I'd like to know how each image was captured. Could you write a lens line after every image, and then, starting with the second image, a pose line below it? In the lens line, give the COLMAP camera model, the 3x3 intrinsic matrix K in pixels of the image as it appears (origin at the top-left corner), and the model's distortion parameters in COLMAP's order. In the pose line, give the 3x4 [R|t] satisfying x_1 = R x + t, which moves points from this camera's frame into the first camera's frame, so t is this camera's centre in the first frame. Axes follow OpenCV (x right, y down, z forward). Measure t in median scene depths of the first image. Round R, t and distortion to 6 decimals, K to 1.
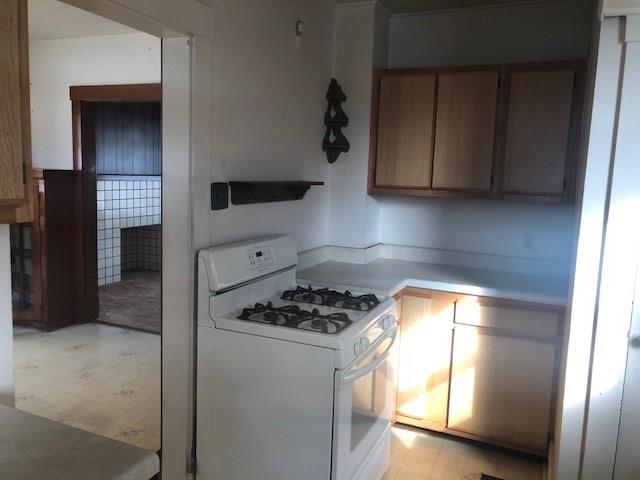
lens RADIAL K [[522.9, 0, 320.5], [0, 522.9, 239.0], [0, 0, 1]] dist [-0.004638, -0.000012]
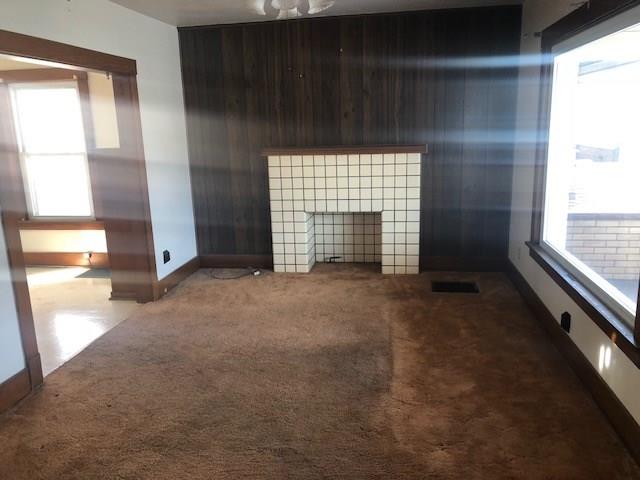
lens RADIAL K [[522.9, 0, 321.0], [0, 522.9, 239.8], [0, 0, 1]] dist [-0.004638, -0.000012]
pose [[0.281334, 0.176631, -0.943214, 0.397917], [-0.091586, 0.983369, 0.156833, -0.102738], [0.955229, 0.042262, 0.292832, 0.721331]]
